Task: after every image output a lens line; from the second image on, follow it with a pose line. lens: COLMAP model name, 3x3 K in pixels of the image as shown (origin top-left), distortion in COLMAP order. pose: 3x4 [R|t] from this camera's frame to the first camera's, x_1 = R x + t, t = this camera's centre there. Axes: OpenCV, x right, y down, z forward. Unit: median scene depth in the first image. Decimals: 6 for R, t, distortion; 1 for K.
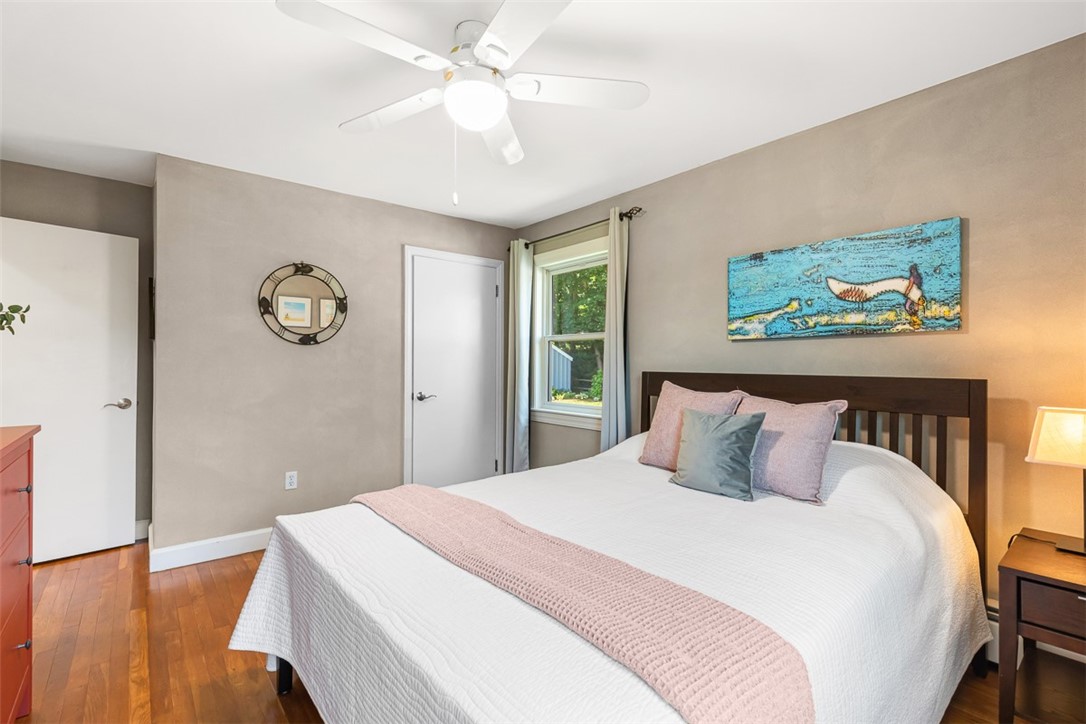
lens RADIAL K [[491.1, 0, 543.6], [0, 491.1, 365.6], [0, 0, 1]] dist [0.010211, -0.003074]
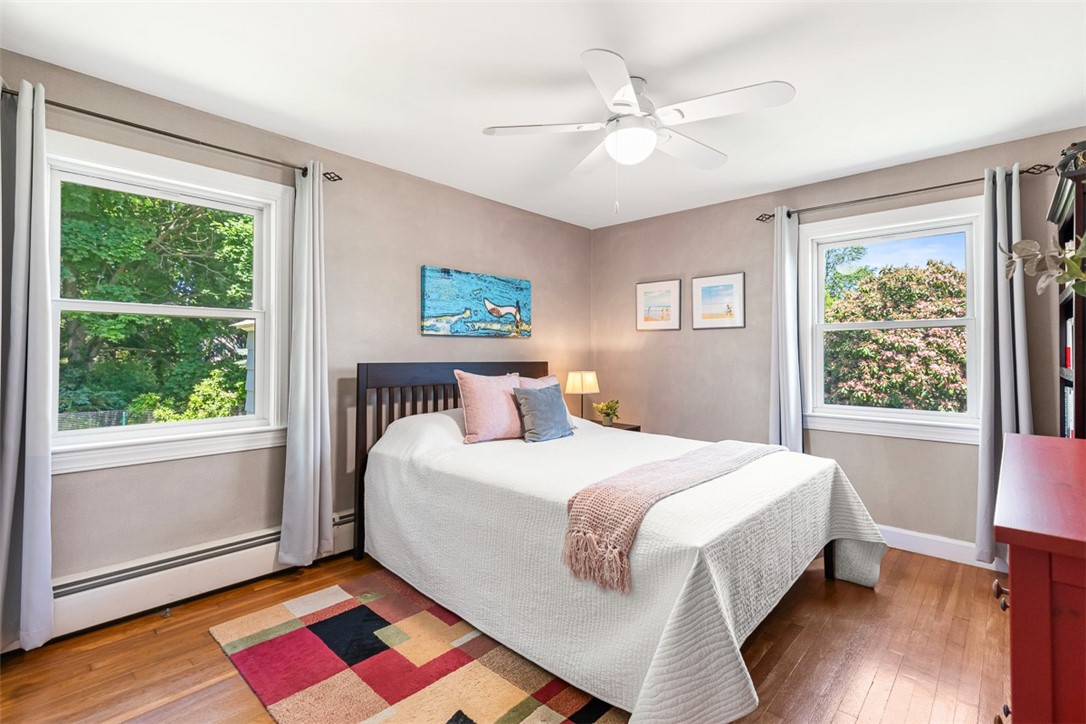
lens RADIAL K [[491.1, 0, 543.5], [0, 491.1, 352.7], [0, 0, 1]] dist [0.010211, -0.003074]
pose [[-0.122236, -0.000548, 0.992501, -0.944869], [0.001614, 0.999998, 0.000751, -0.009490], [-0.992500, 0.001694, -0.122235, 0.978754]]
